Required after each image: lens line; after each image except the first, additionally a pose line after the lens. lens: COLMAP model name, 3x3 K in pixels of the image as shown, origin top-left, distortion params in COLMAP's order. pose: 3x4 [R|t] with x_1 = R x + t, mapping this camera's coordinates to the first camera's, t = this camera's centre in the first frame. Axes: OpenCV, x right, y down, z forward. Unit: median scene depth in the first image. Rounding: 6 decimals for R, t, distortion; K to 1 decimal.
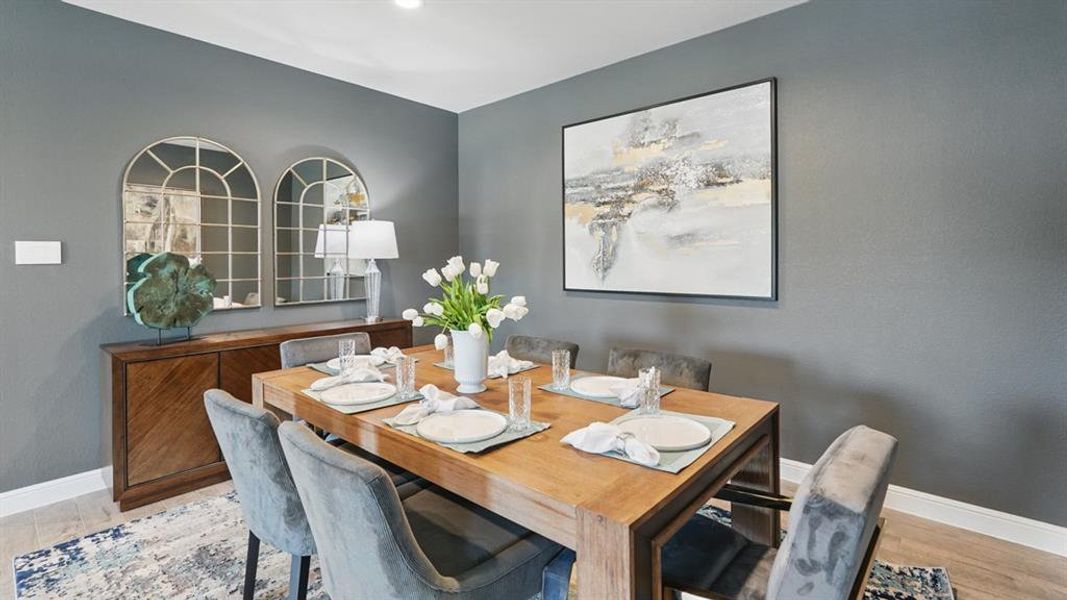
lens RADIAL K [[477.7, 0, 530.4], [0, 477.7, 259.9], [0, 0, 1]] dist [-0.022247, 0.000073]
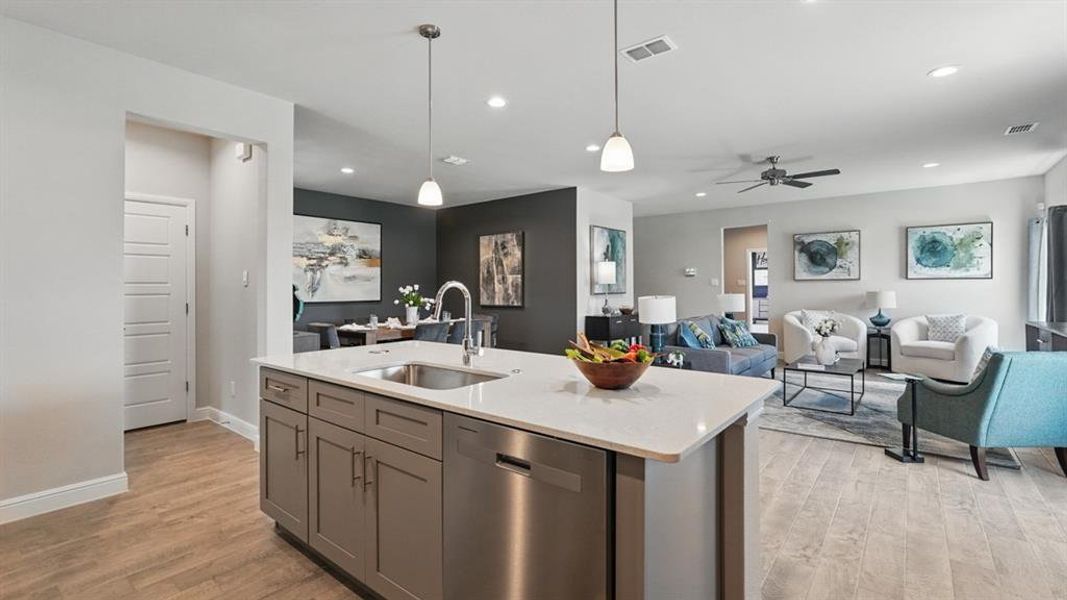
lens RADIAL K [[475.1, 0, 532.8], [0, 475.1, 292.2], [0, 0, 1]] dist [-0.023775, -0.000163]
pose [[-0.049529, 0.002237, 0.998770, -1.994596], [0.004530, 0.999988, -0.002015, 0.033507], [-0.998762, 0.004425, -0.049539, 0.181652]]
